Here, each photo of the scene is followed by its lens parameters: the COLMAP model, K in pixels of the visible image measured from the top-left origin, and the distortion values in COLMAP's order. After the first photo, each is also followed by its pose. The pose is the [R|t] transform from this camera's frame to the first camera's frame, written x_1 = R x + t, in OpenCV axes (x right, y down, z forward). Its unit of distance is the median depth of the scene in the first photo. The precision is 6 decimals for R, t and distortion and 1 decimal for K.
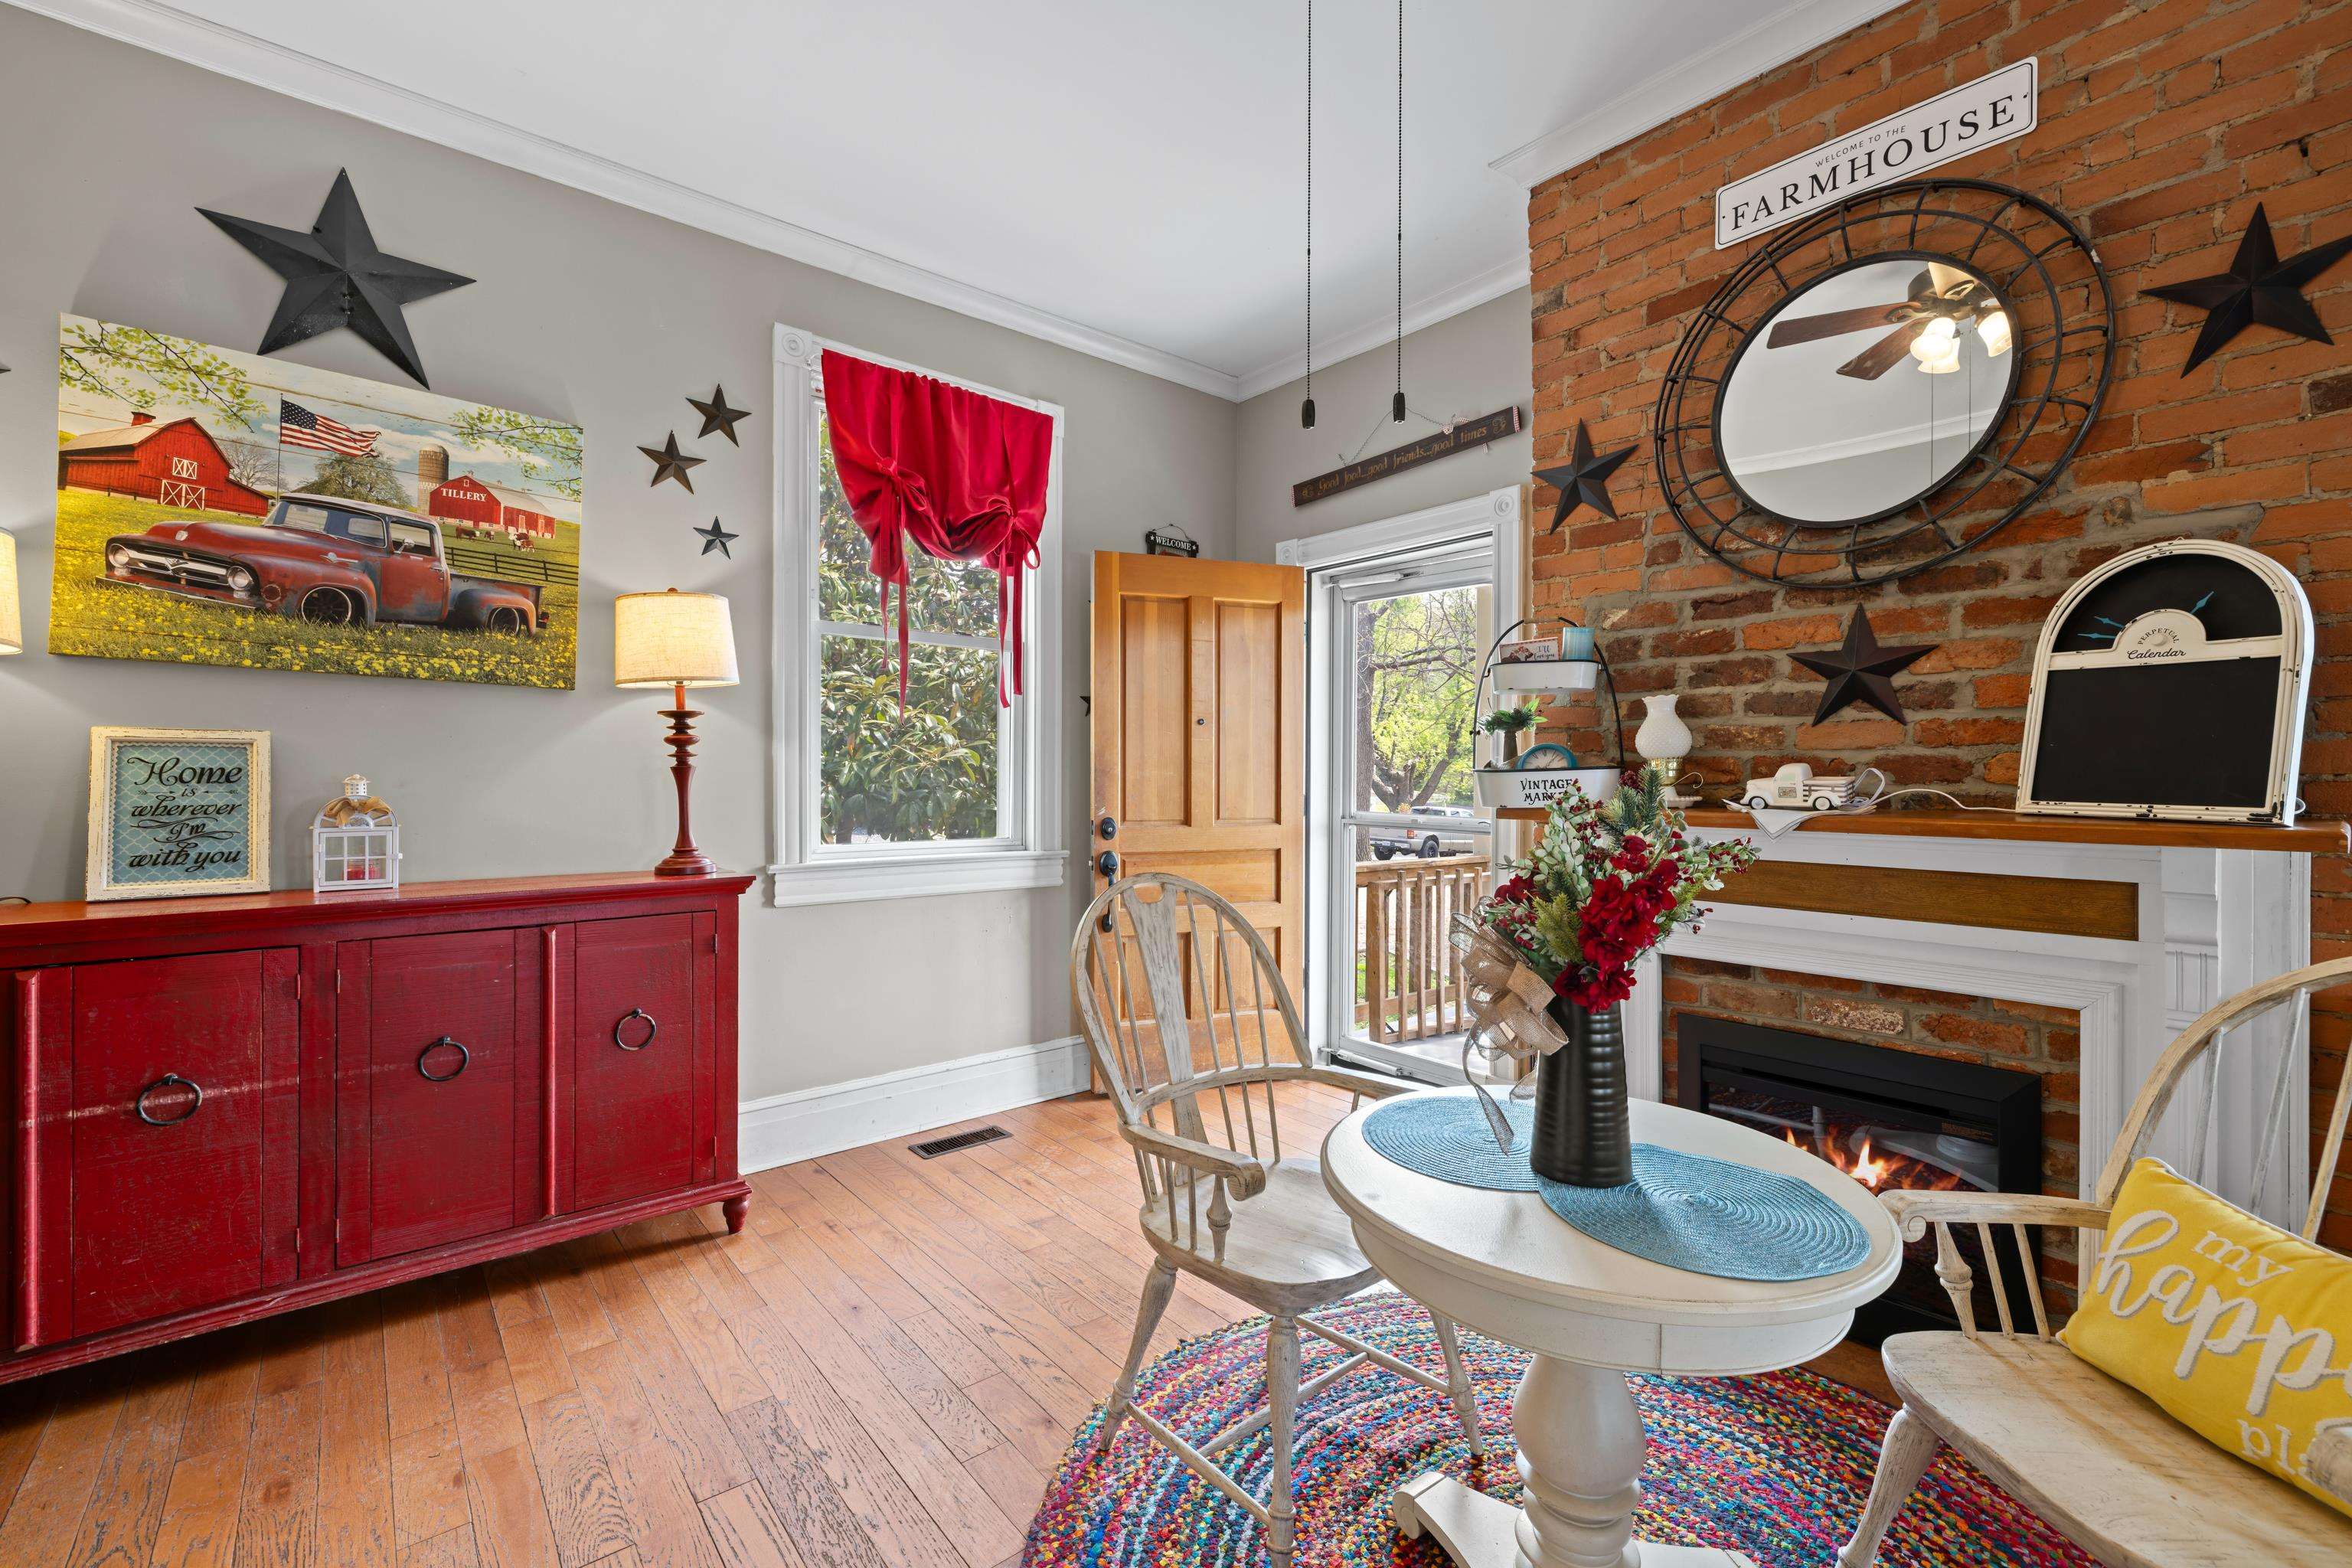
lens RADIAL K [[1000.8, 0, 1176.2], [0, 1000.8, 777.4], [0, 0, 1]] dist [-0.000945, 0.000776]
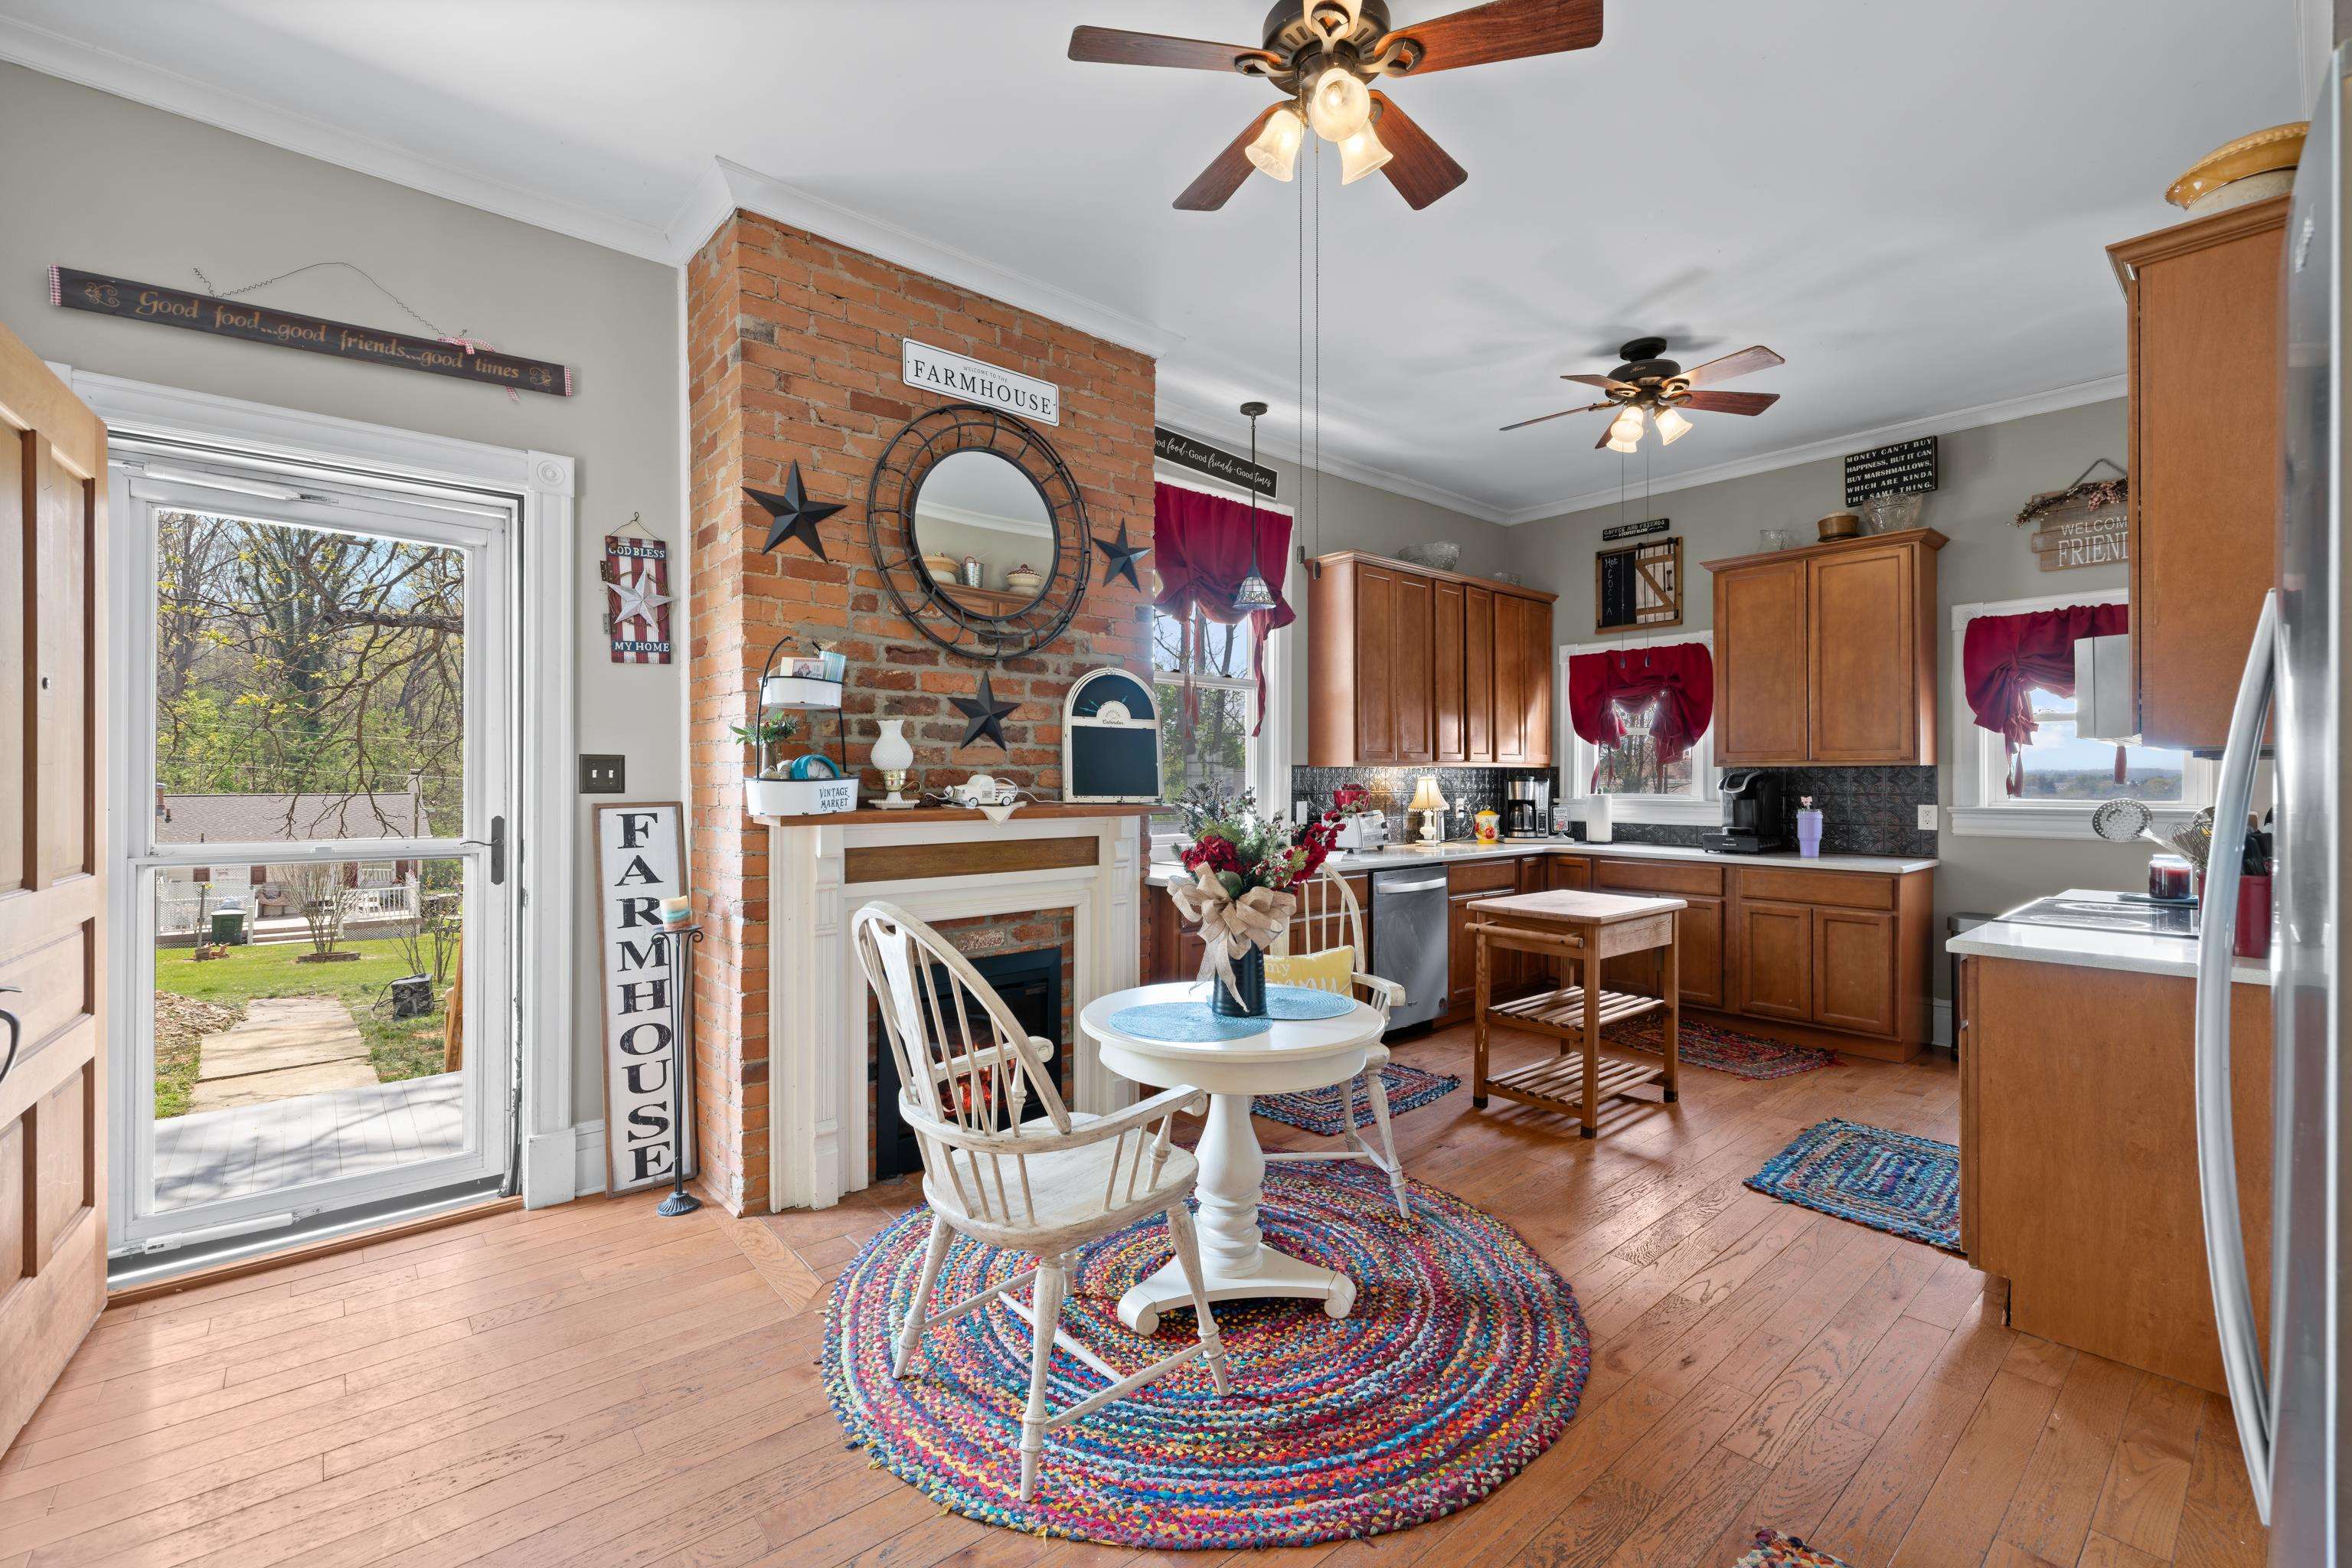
lens RADIAL K [[1000.8, 0, 1176.7], [0, 1000.8, 777.6], [0, 0, 1]] dist [-0.000945, 0.000776]
pose [[-0.022695, -0.001717, 0.999741, -0.779205], [0.003539, 0.999992, 0.001798, -0.010121], [-0.999736, 0.003579, -0.022689, 0.670511]]
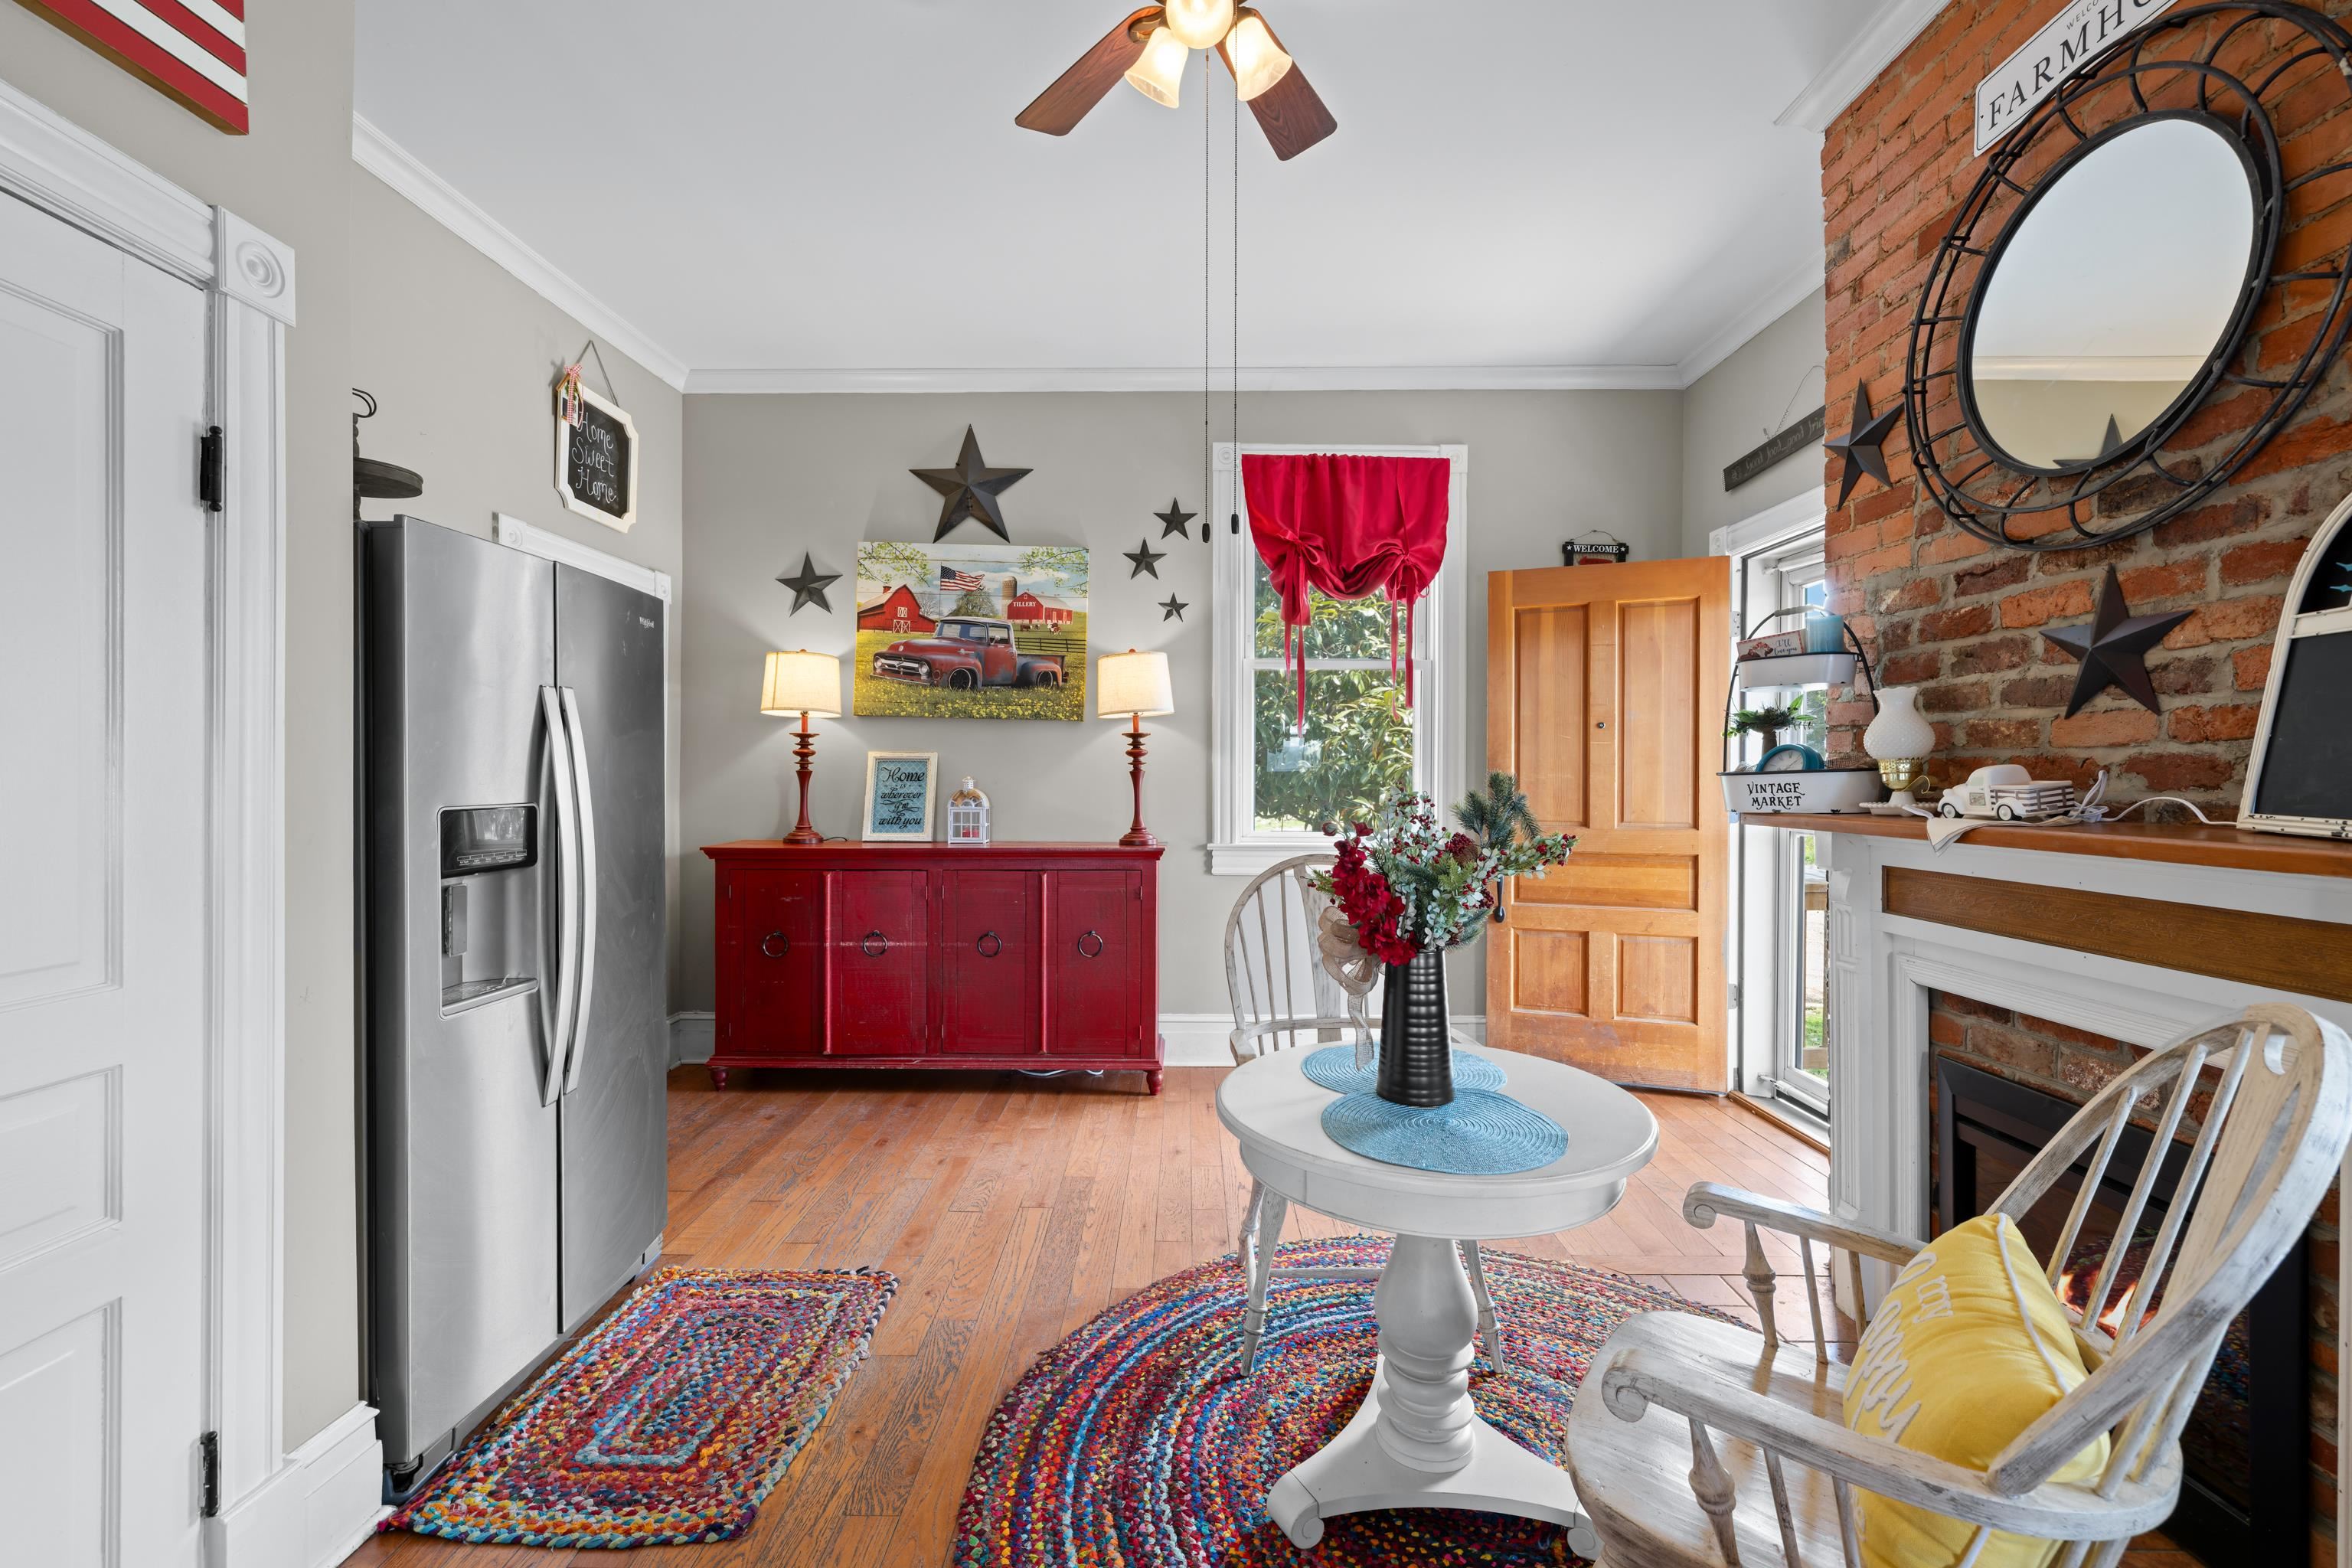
lens RADIAL K [[1000.8, 0, 1168.0], [0, 1000.8, 778.8], [0, 0, 1]] dist [-0.000945, 0.000776]
pose [[0.757610, 0.002607, -0.652702, 0.573724], [-0.003382, 0.999994, 0.000069, 0.000040], [0.652698, 0.002155, 0.757615, -0.084434]]
